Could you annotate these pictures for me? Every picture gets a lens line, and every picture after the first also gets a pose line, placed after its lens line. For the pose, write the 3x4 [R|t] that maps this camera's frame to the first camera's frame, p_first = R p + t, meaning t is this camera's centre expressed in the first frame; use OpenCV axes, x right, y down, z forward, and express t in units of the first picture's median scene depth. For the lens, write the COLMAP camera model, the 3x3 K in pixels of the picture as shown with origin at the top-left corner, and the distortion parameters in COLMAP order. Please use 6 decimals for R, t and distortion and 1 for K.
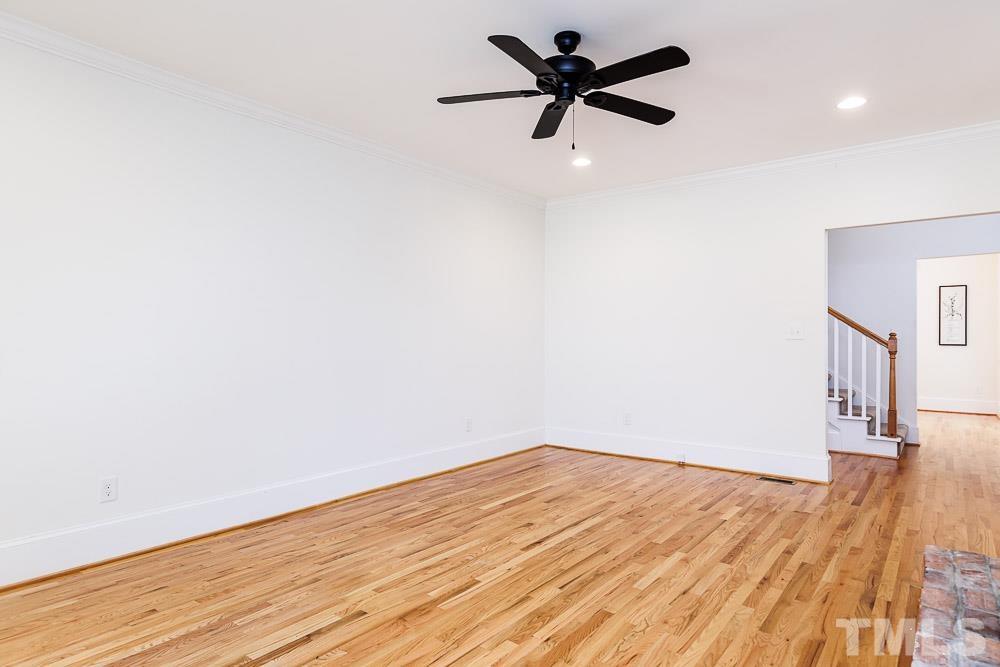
lens RADIAL K [[569.4, 0, 497.6], [0, 569.4, 332.9], [0, 0, 1]] dist [0.016039, -0.001648]
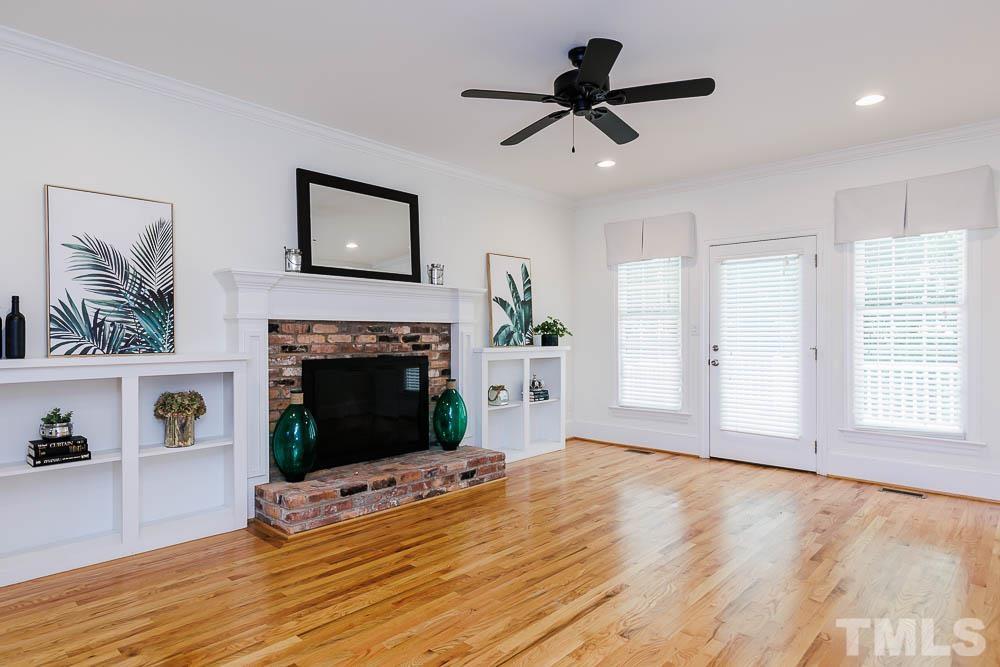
lens RADIAL K [[569.4, 0, 502.2], [0, 569.4, 337.2], [0, 0, 1]] dist [0.016039, -0.001648]
pose [[-0.997015, -0.001335, 0.077193, 0.155827], [-0.001565, 0.999995, -0.002924, 0.015985], [-0.077189, -0.003036, -0.997012, 1.778335]]
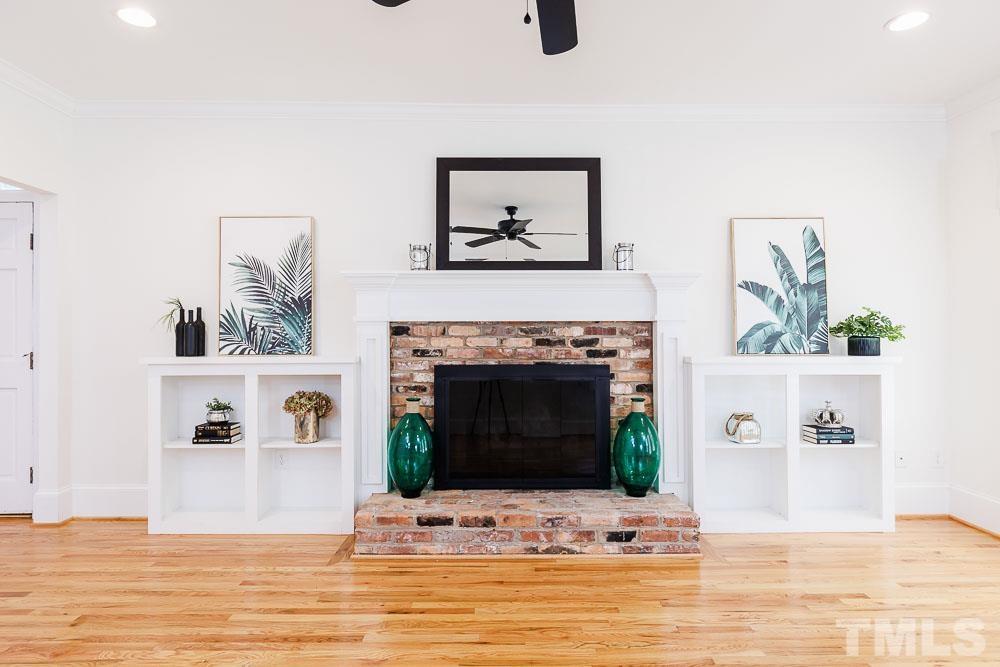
lens RADIAL K [[581.7, 0, 499.9], [0, 581.7, 329.5], [0, 0, 1]] dist [0.005893, -0.002416]
pose [[-0.628761, 0.010207, 0.777532, -0.281100], [-0.005381, 0.999833, -0.017478, 0.011333], [-0.777580, -0.015174, -0.628601, 1.223333]]
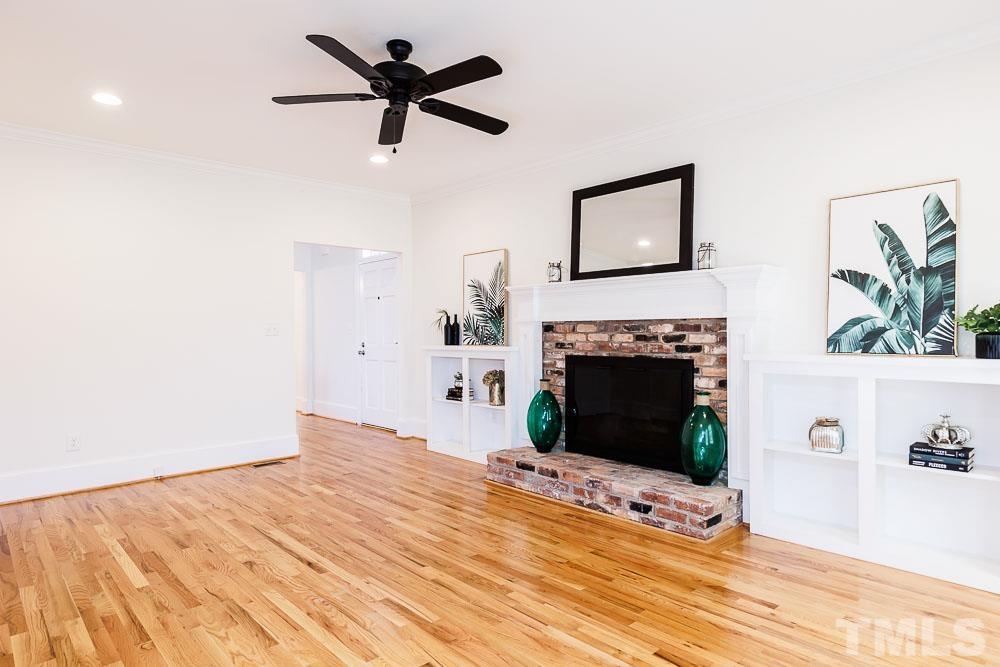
lens RADIAL K [[581.7, 0, 500.6], [0, 581.7, 336.1], [0, 0, 1]] dist [0.005893, -0.002416]
pose [[0.152021, -0.009430, 0.988332, -0.776677], [-0.003549, 0.999943, 0.010087, 0.000046], [-0.988371, -0.005041, 0.151979, 0.563302]]
